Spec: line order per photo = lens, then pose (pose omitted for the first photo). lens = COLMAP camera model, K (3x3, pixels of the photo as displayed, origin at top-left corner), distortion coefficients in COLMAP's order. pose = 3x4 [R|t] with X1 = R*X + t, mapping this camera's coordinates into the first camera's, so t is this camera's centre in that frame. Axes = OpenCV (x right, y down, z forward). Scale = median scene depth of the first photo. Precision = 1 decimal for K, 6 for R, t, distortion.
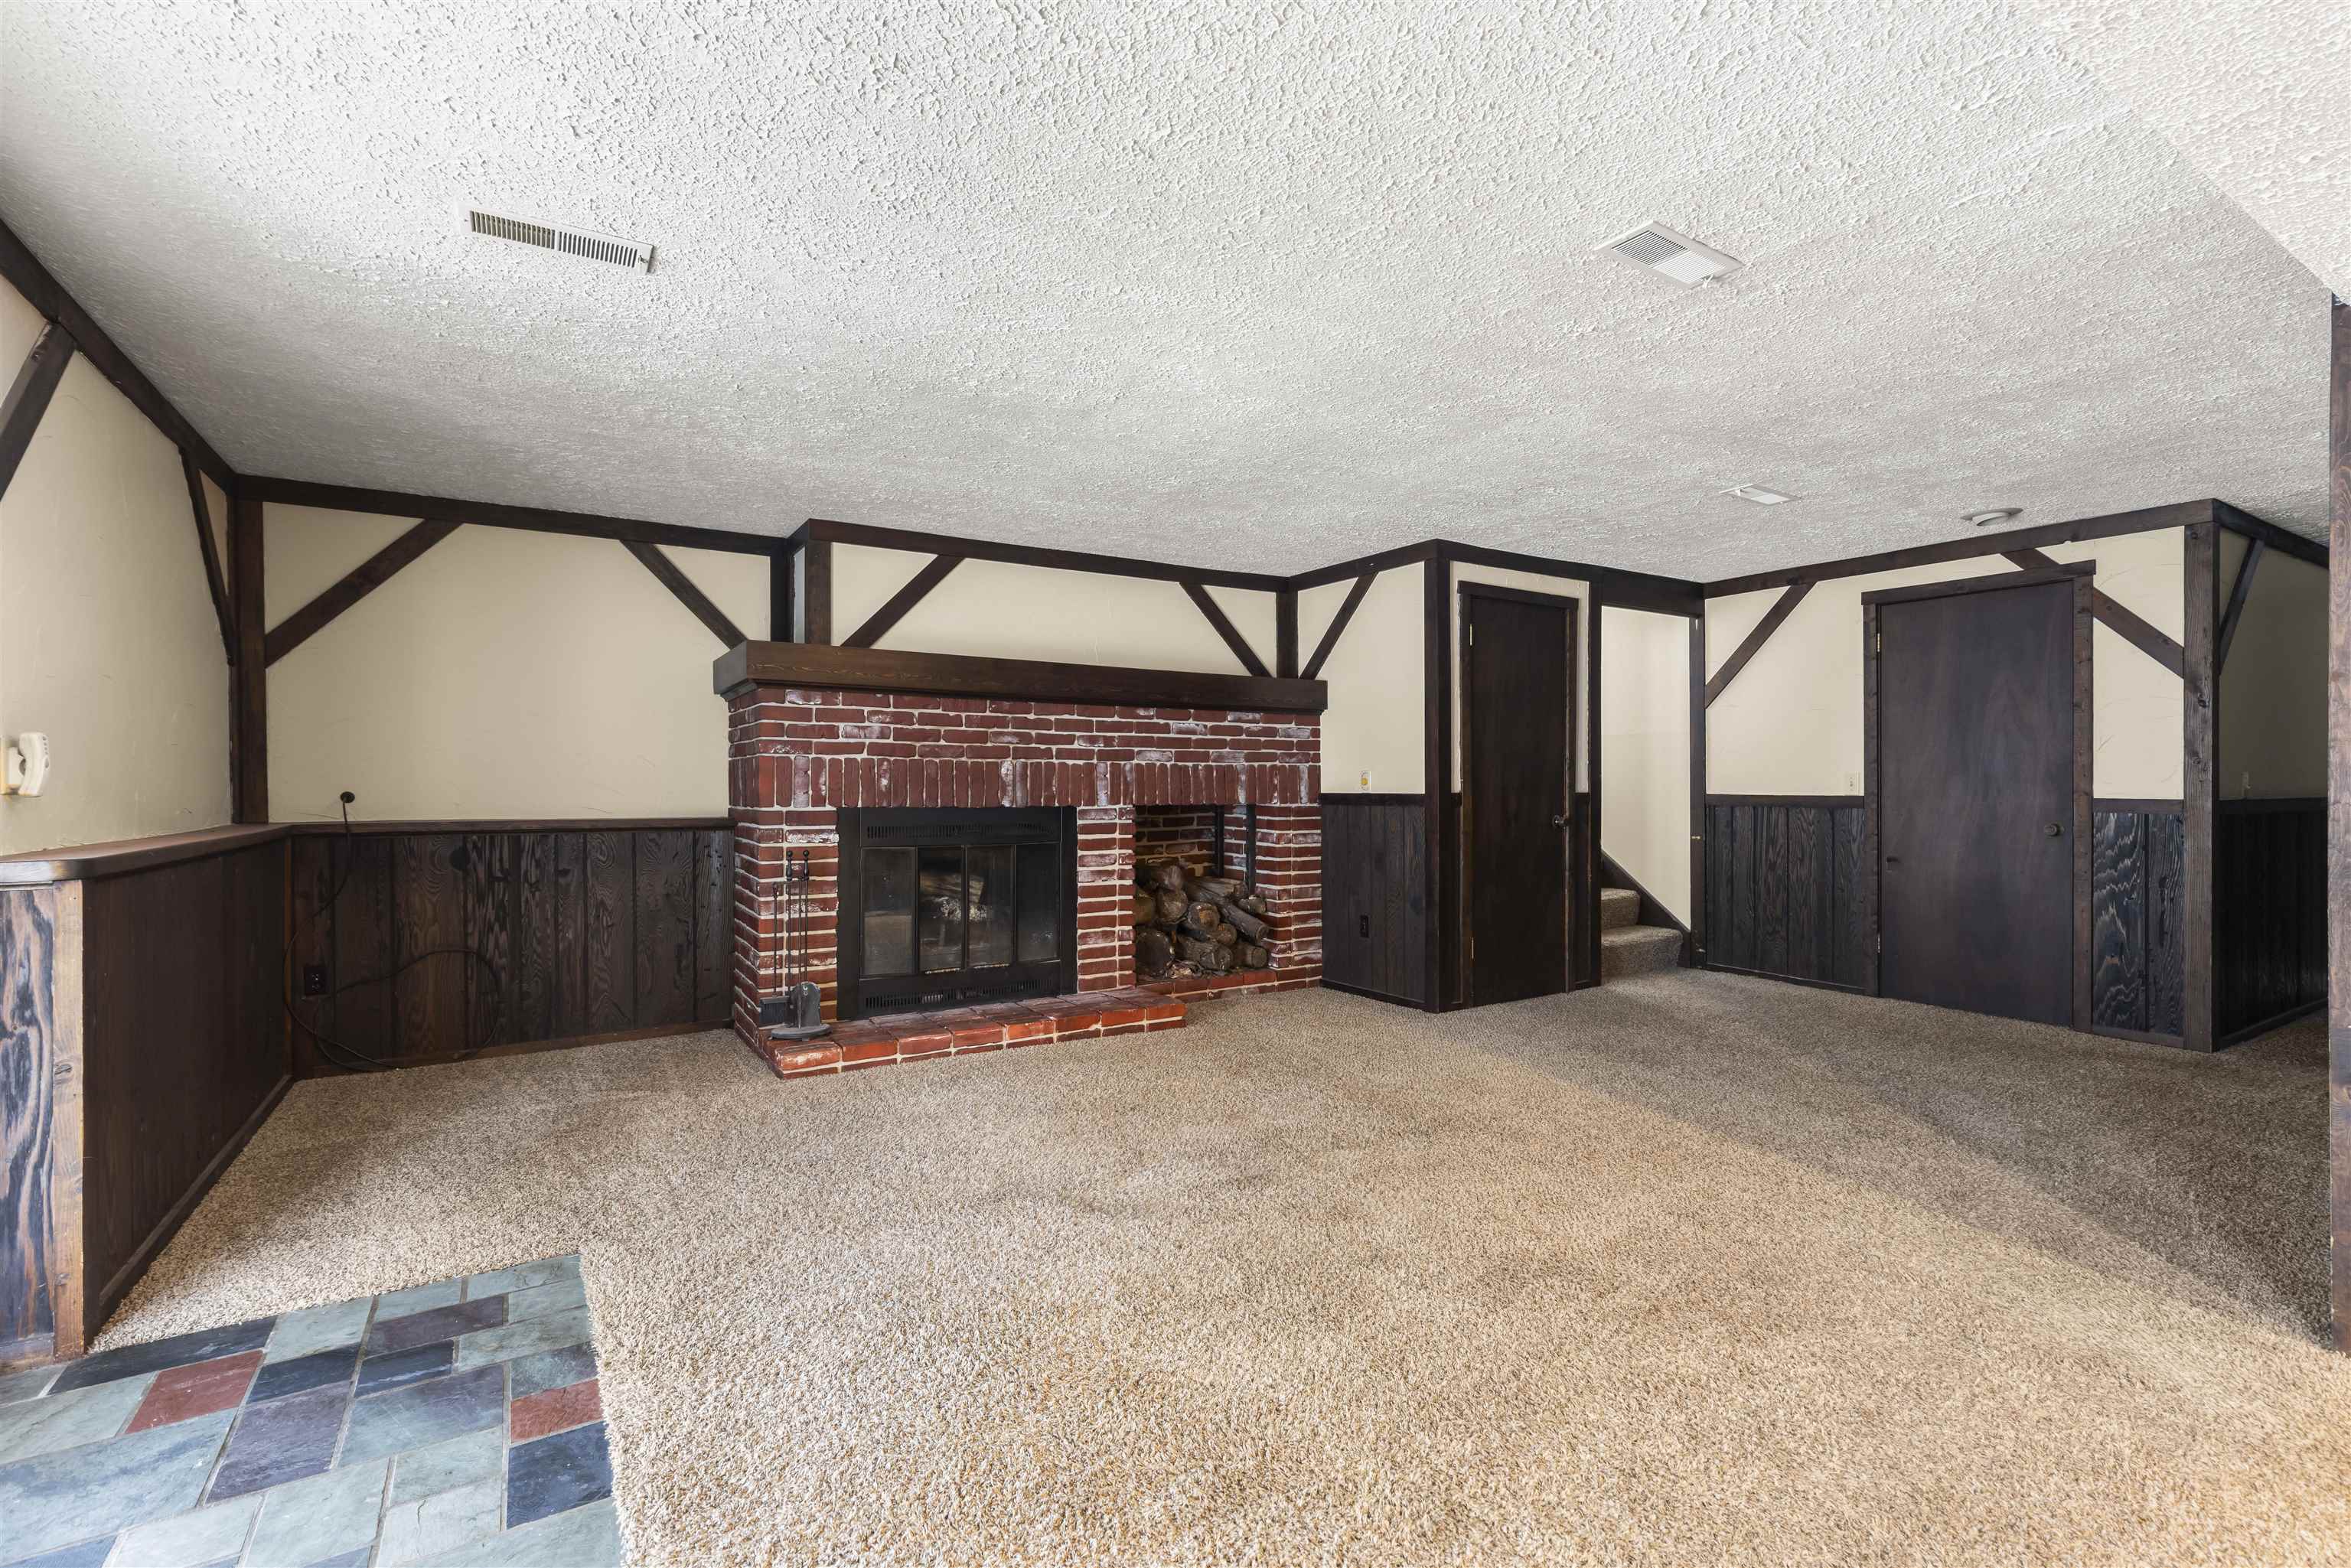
lens RADIAL K [[1046.7, 0, 1177.8], [0, 1046.7, 771.1], [0, 0, 1]] dist [0.002092, 0.000194]
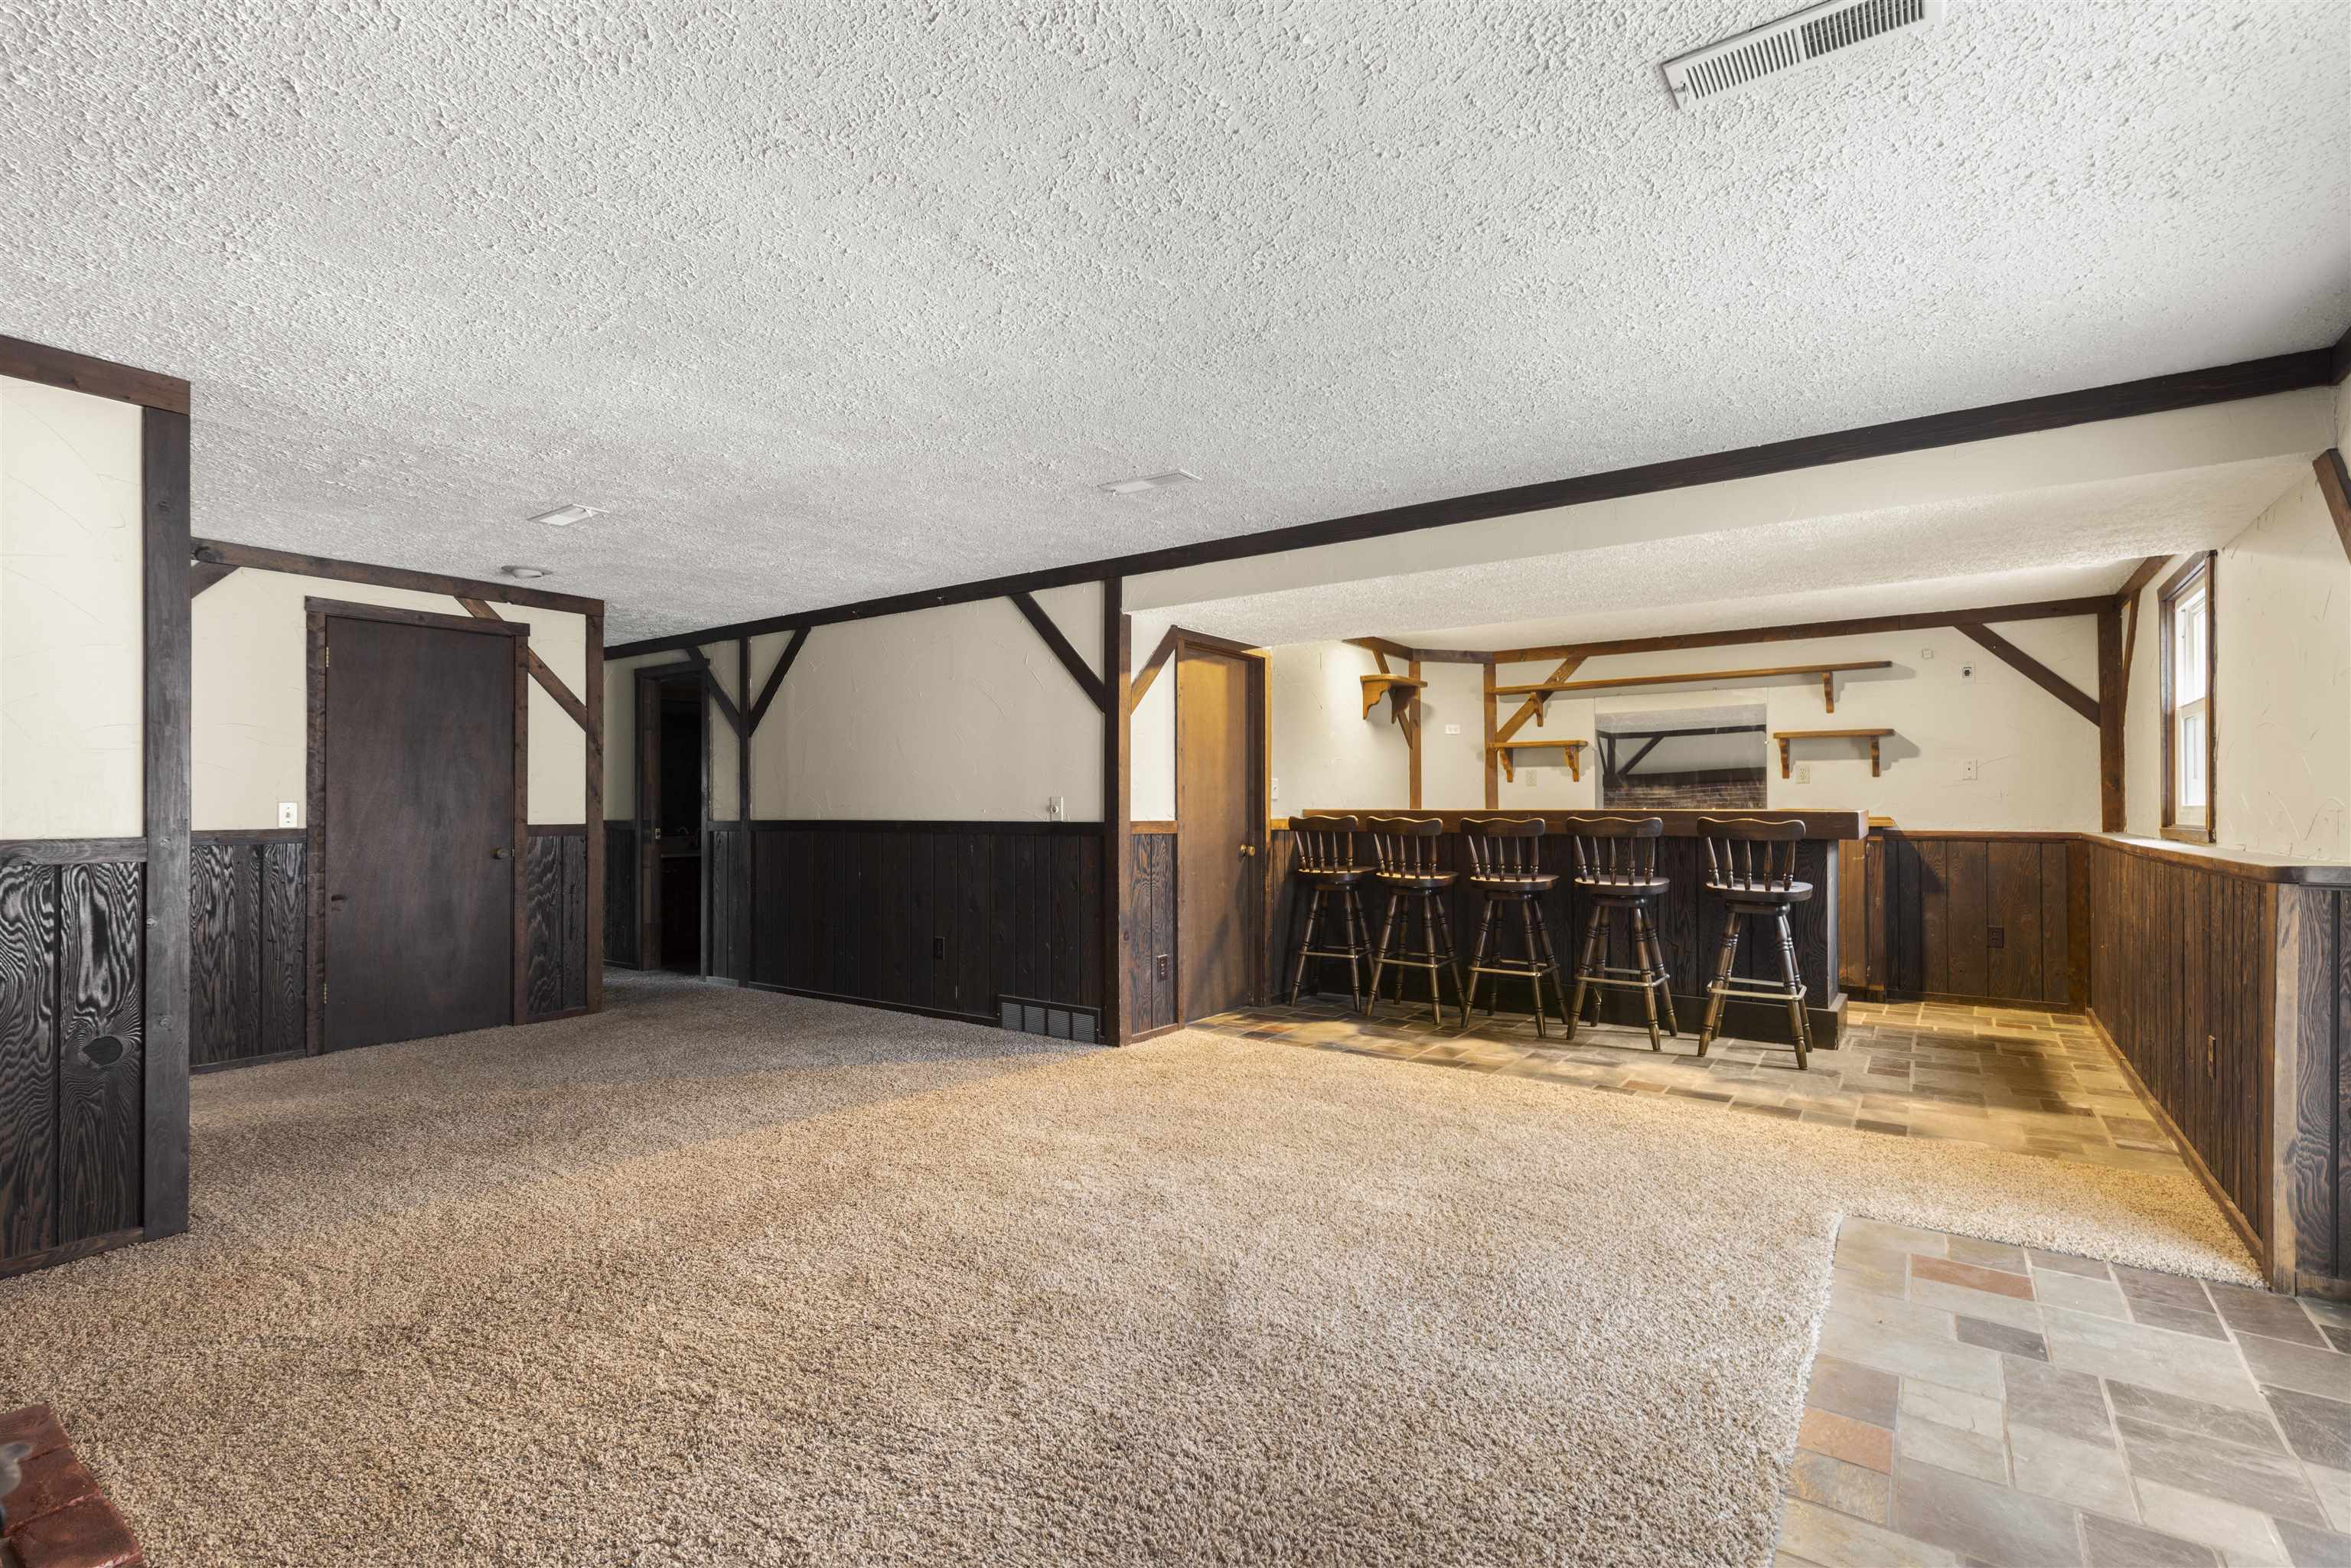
lens RADIAL K [[1051.5, 0, 1172.5], [0, 1051.5, 809.0], [0, 0, 1]] dist [-0.003645, -0.000604]
pose [[-0.368260, -0.002027, 0.929721, -0.499554], [-0.001987, 0.999997, 0.001393, 0.004890], [-0.929721, -0.001334, -0.368263, 0.764204]]
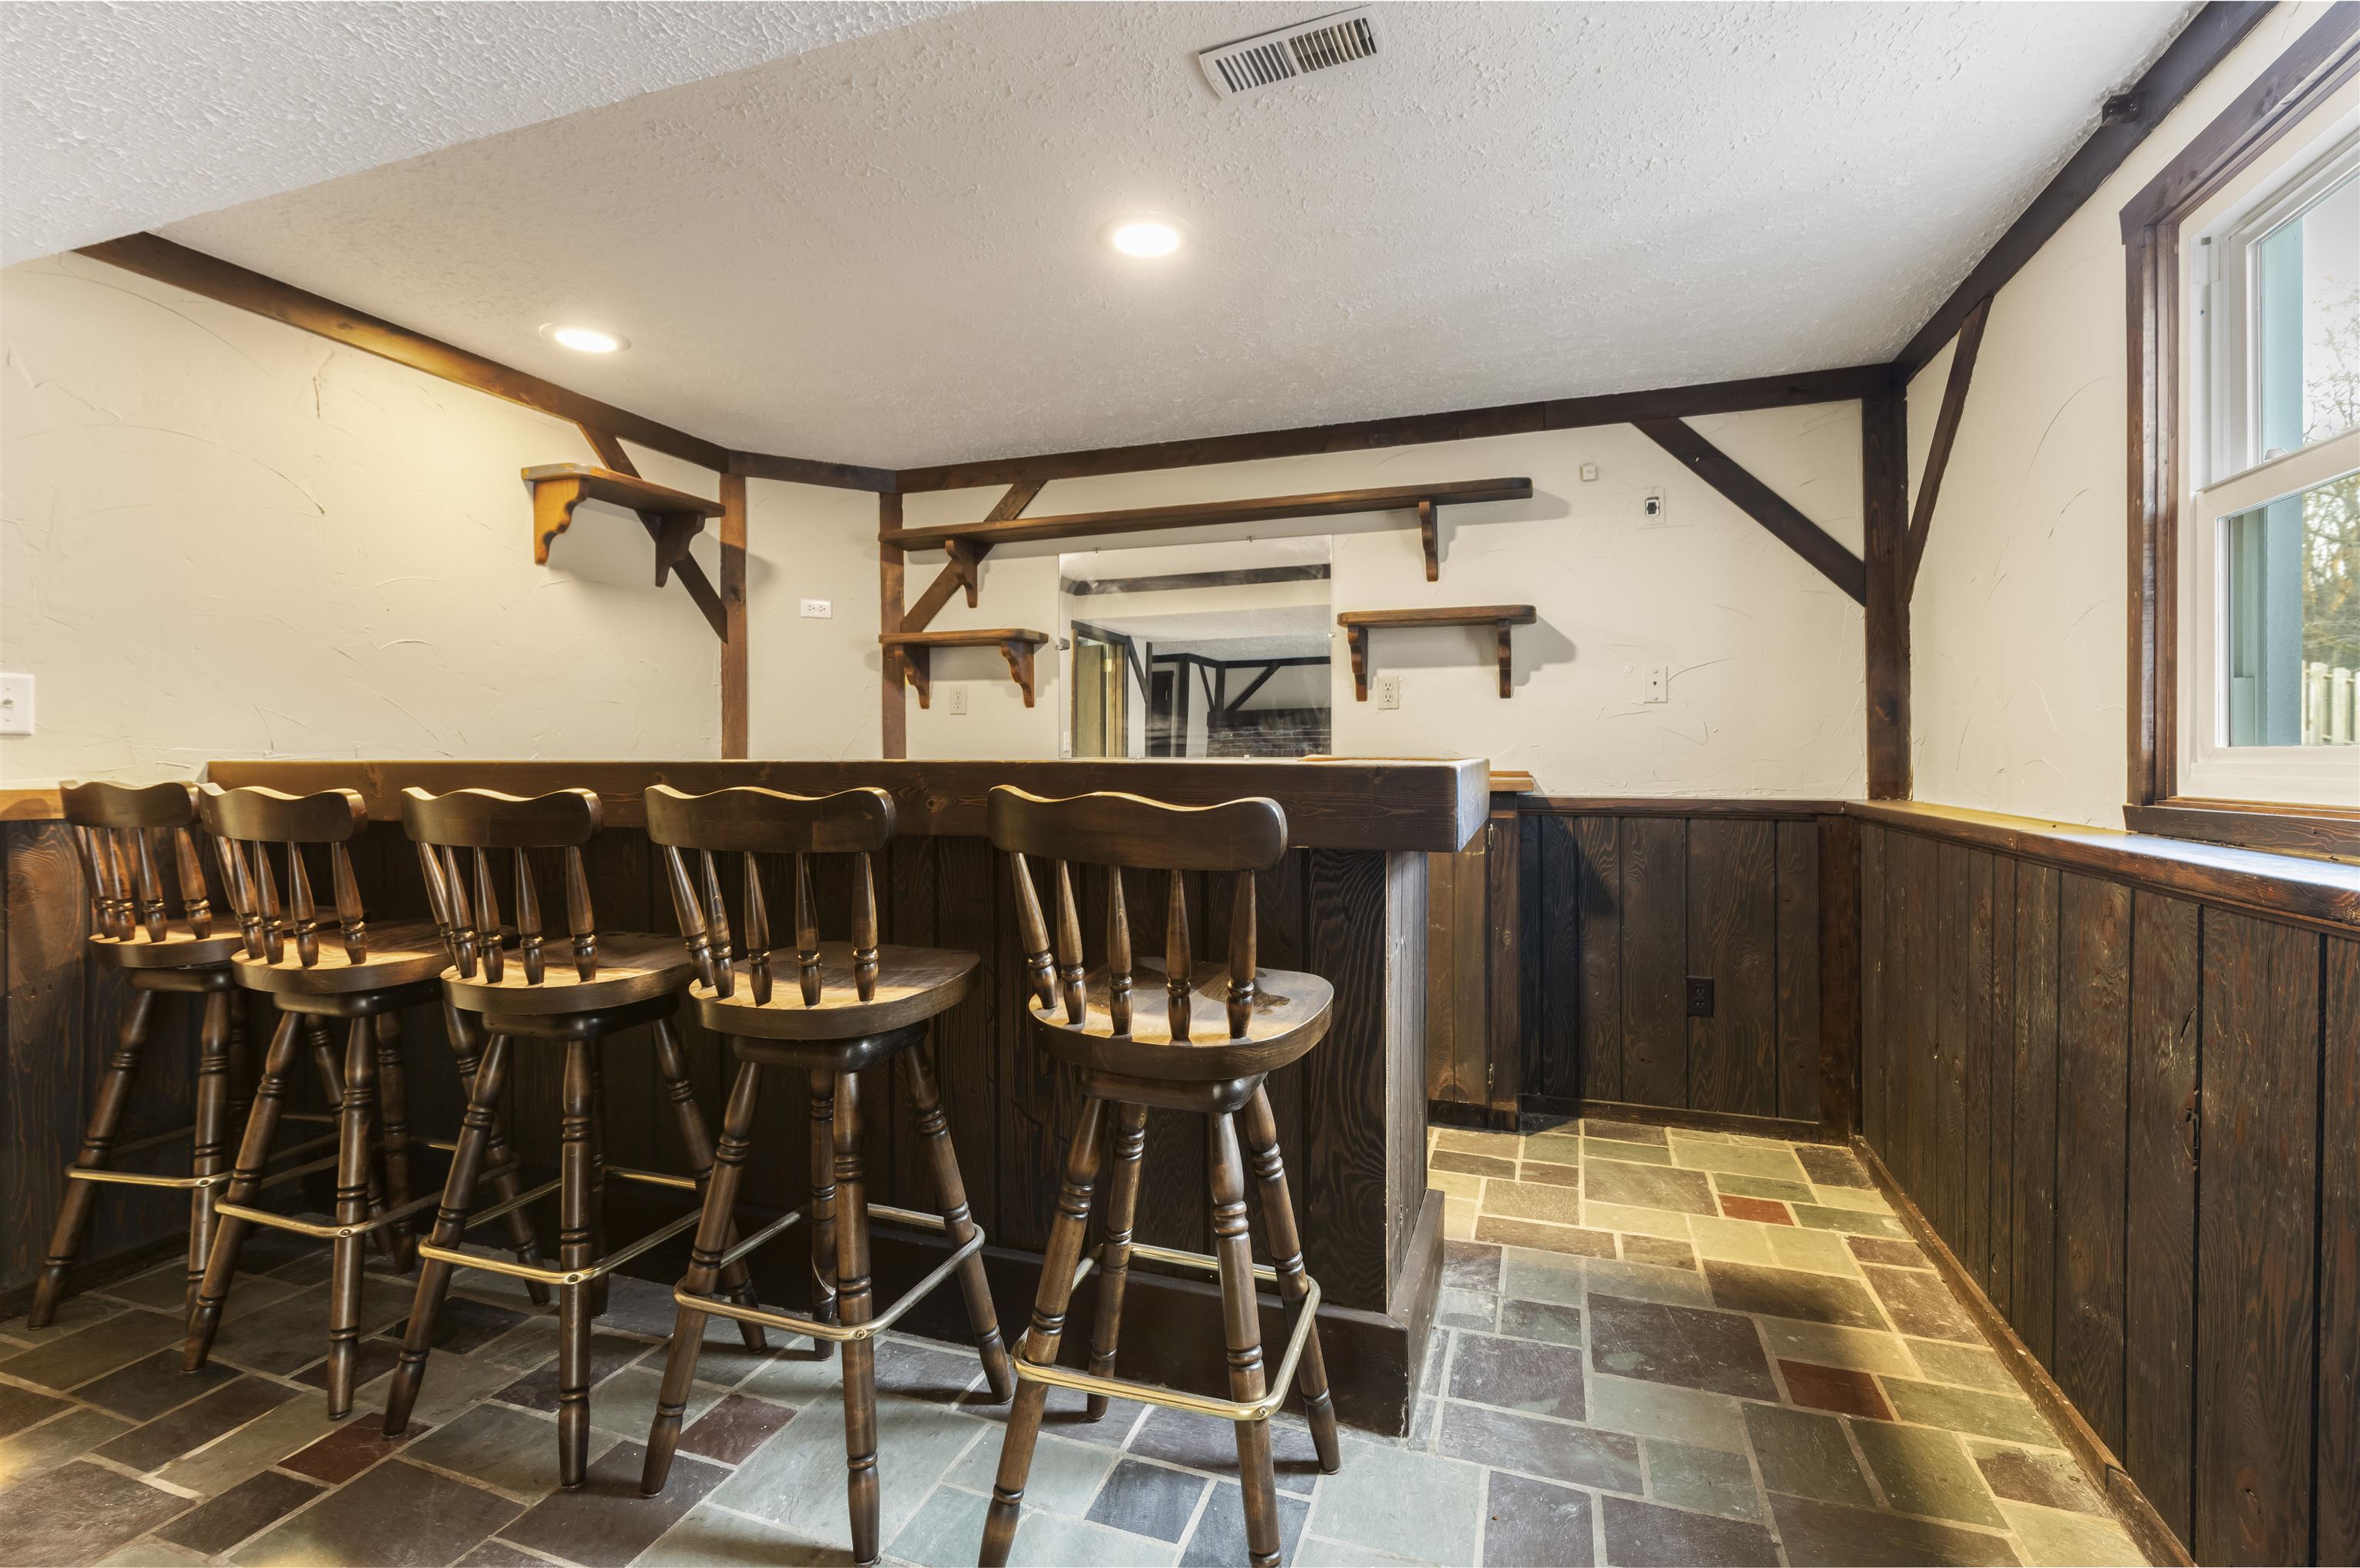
lens RADIAL K [[1050.8, 0, 1182.4], [0, 1050.8, 771.1], [0, 0, 1]] dist [0.002092, 0.000194]
pose [[-0.617393, -0.013287, 0.786543, -0.333207], [-0.000893, 0.999869, 0.016189, 0.004266], [-0.786655, 0.009293, -0.617323, 0.520844]]
